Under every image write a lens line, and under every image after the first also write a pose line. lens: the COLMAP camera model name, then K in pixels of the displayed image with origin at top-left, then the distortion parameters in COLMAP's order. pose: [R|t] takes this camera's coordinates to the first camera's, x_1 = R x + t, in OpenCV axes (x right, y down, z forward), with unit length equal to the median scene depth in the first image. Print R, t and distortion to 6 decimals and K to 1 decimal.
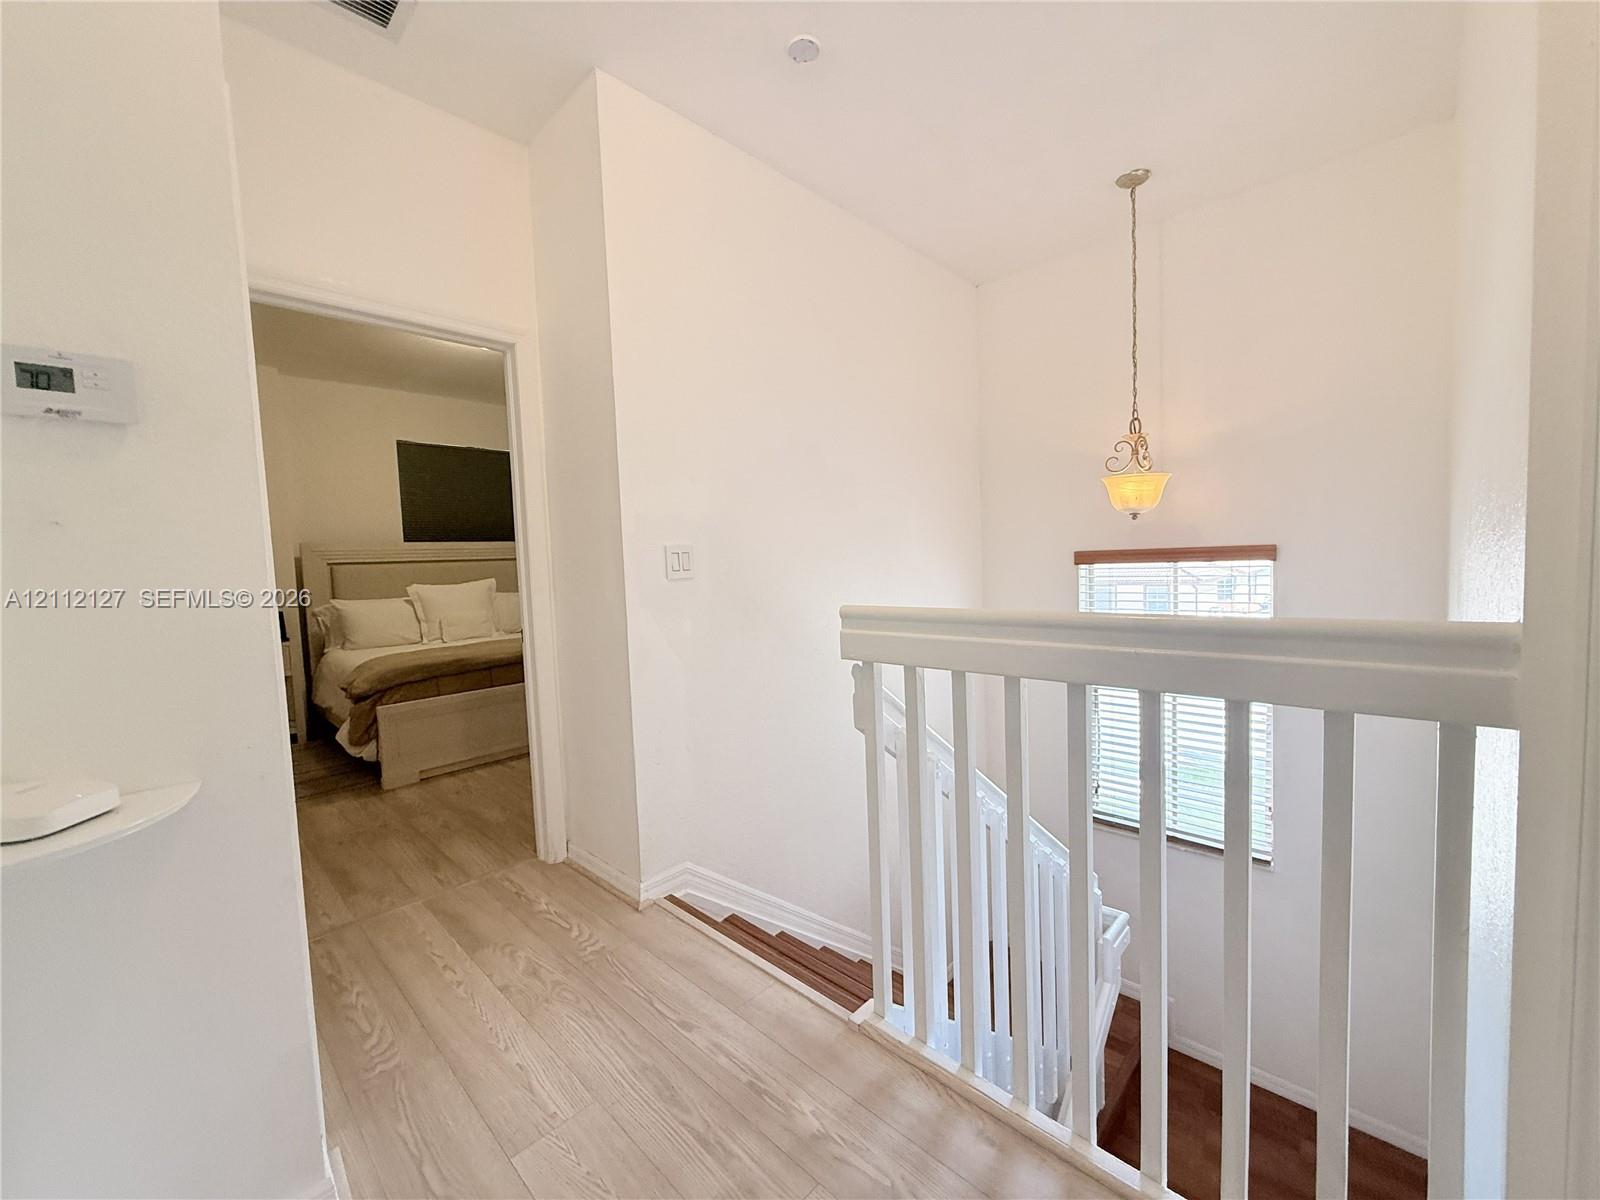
lens RADIAL K [[638.9, 0, 794.7], [0, 638.9, 600.2], [0, 0, 1]] dist [0.000867, 0.000104]
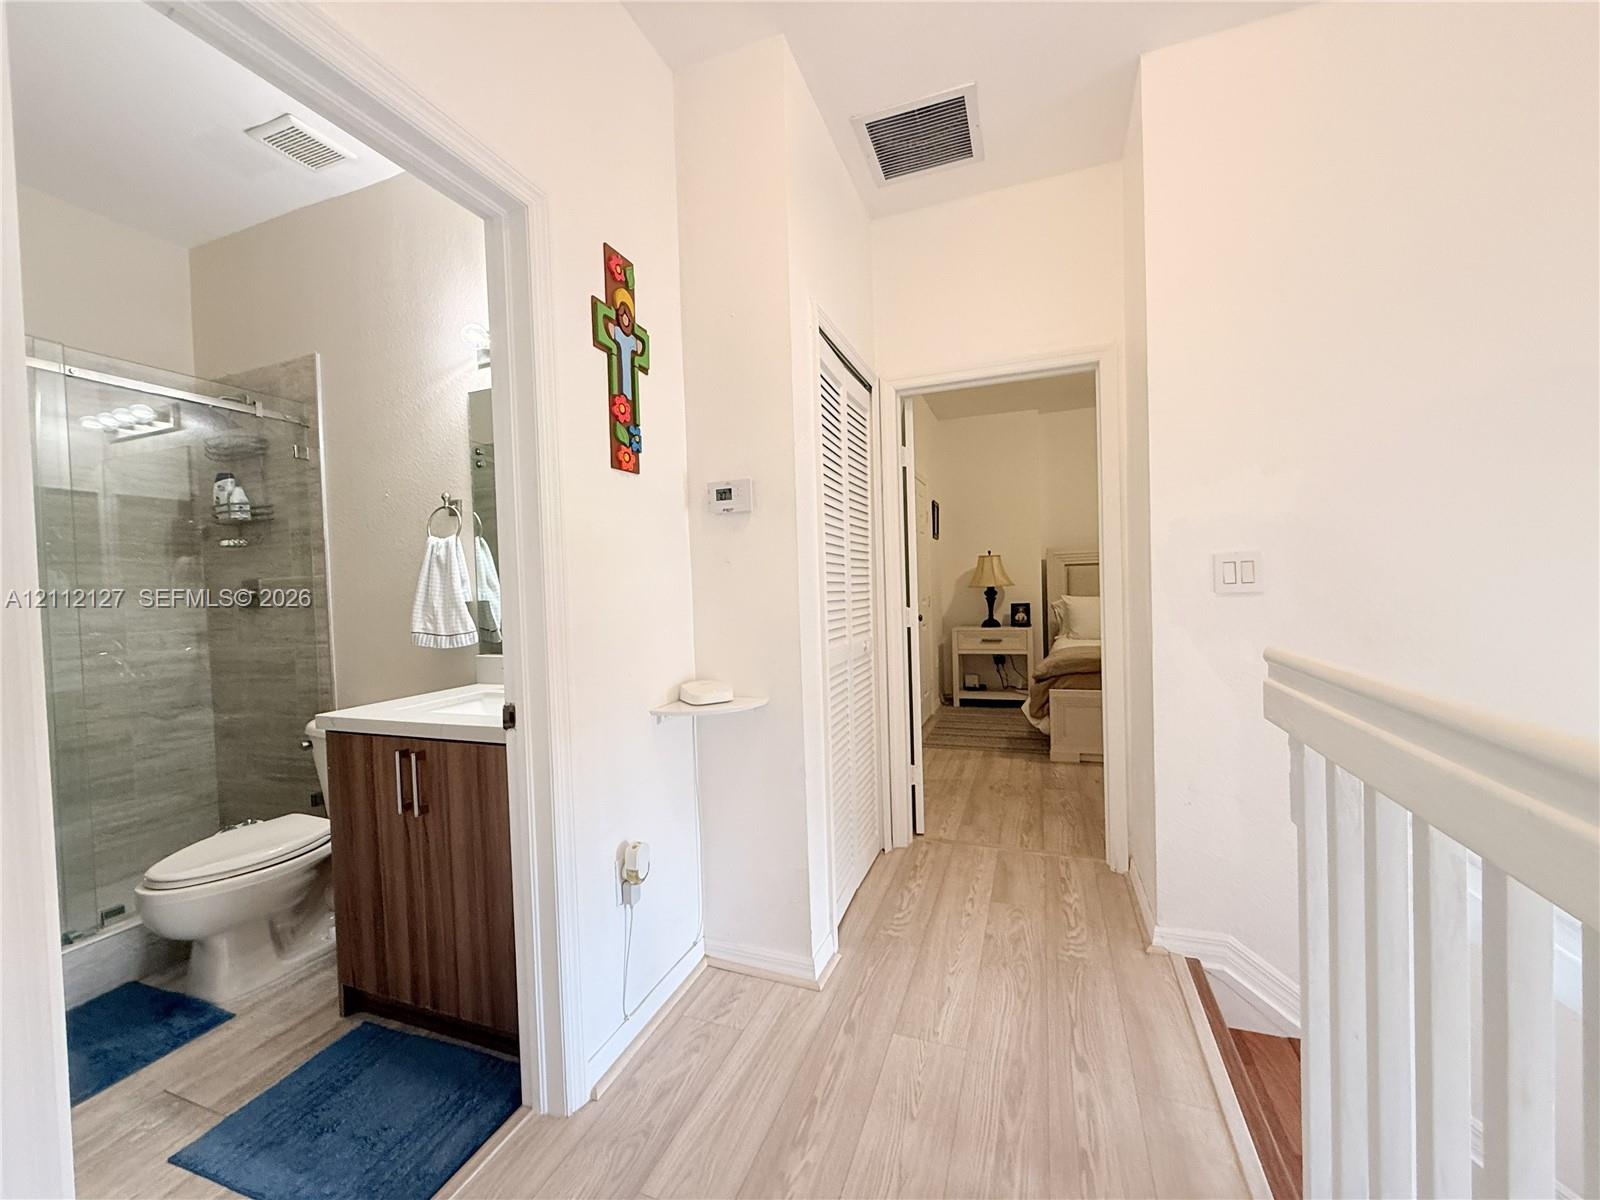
lens RADIAL K [[638.9, 0, 794.7], [0, 638.9, 600.2], [0, 0, 1]] dist [0.000867, 0.000104]
pose [[0.393421, 0.048118, -0.918099, 0.337290], [-0.038516, 0.998615, 0.035834, -0.030199], [0.918551, 0.021263, 0.394729, 0.142891]]
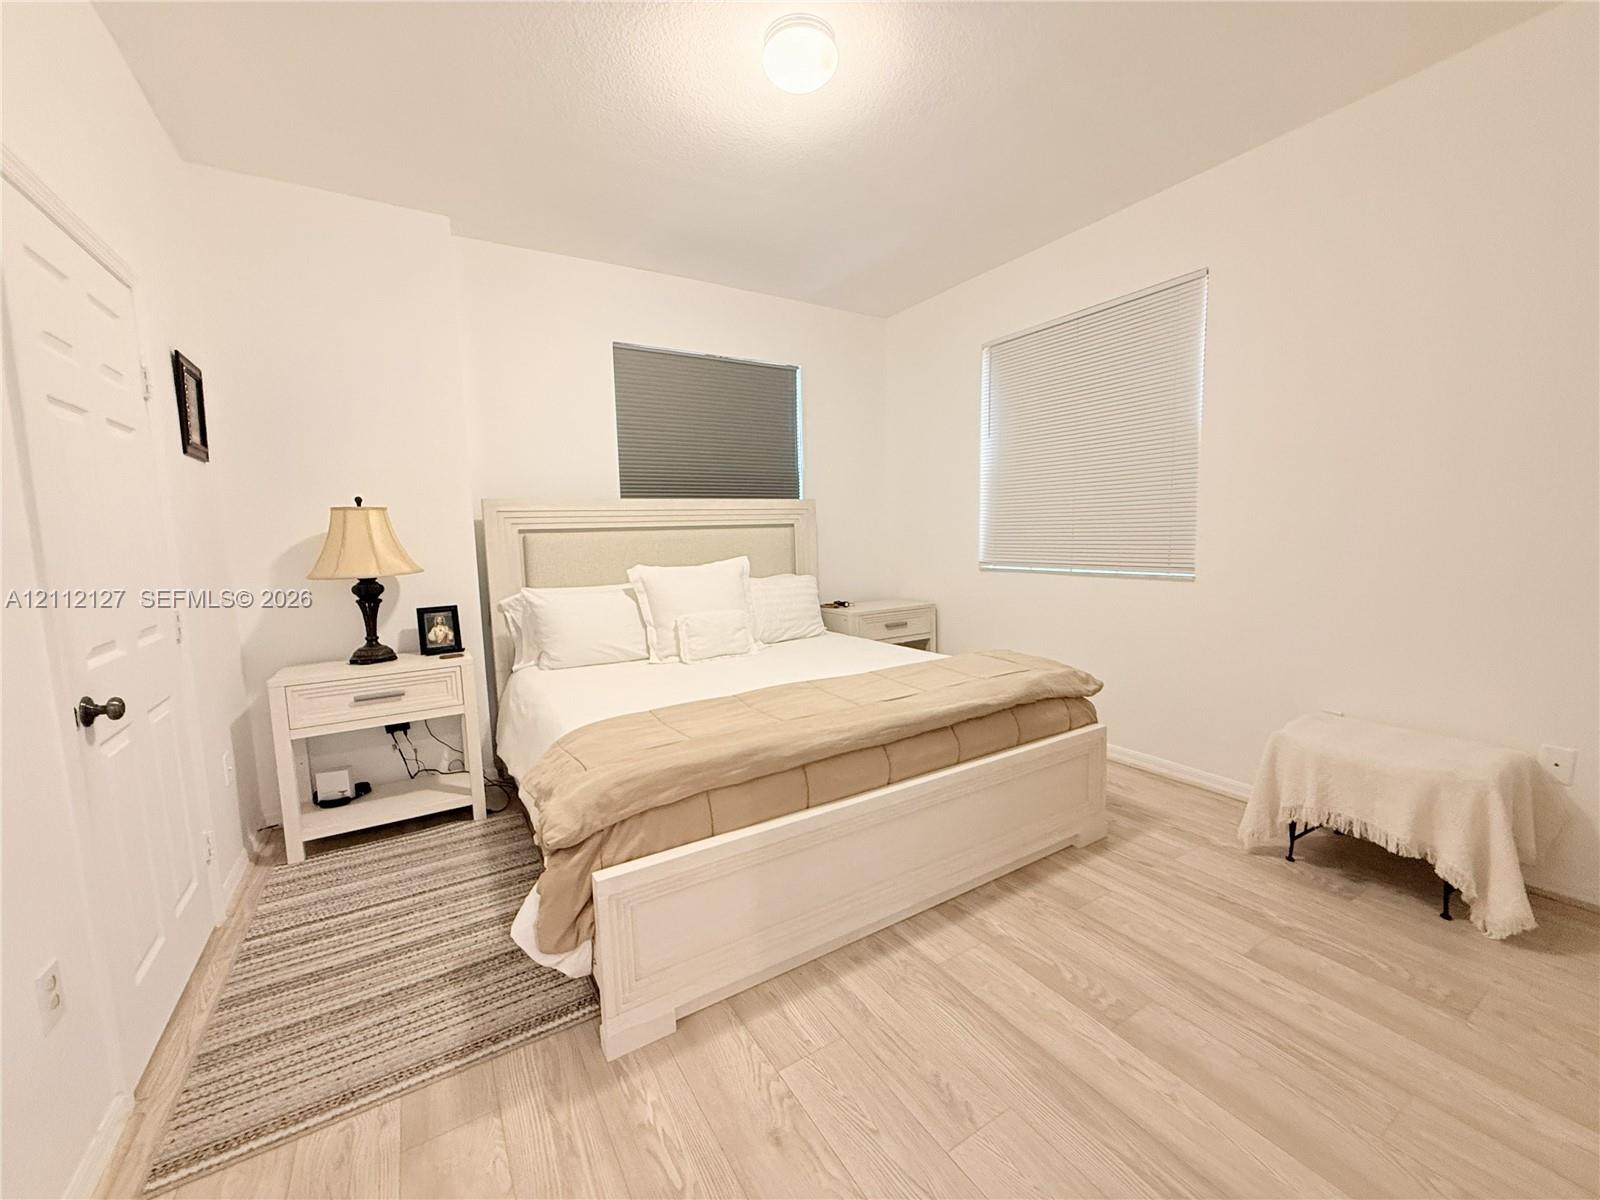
lens RADIAL K [[638.9, 0, 794.7], [0, 638.9, 600.2], [0, 0, 1]] dist [0.000867, 0.000104]
pose [[0.968176, 0.044313, -0.246315, -0.602200], [-0.029512, 0.997548, 0.063462, -0.073287], [0.248523, -0.054173, 0.967110, 0.889191]]
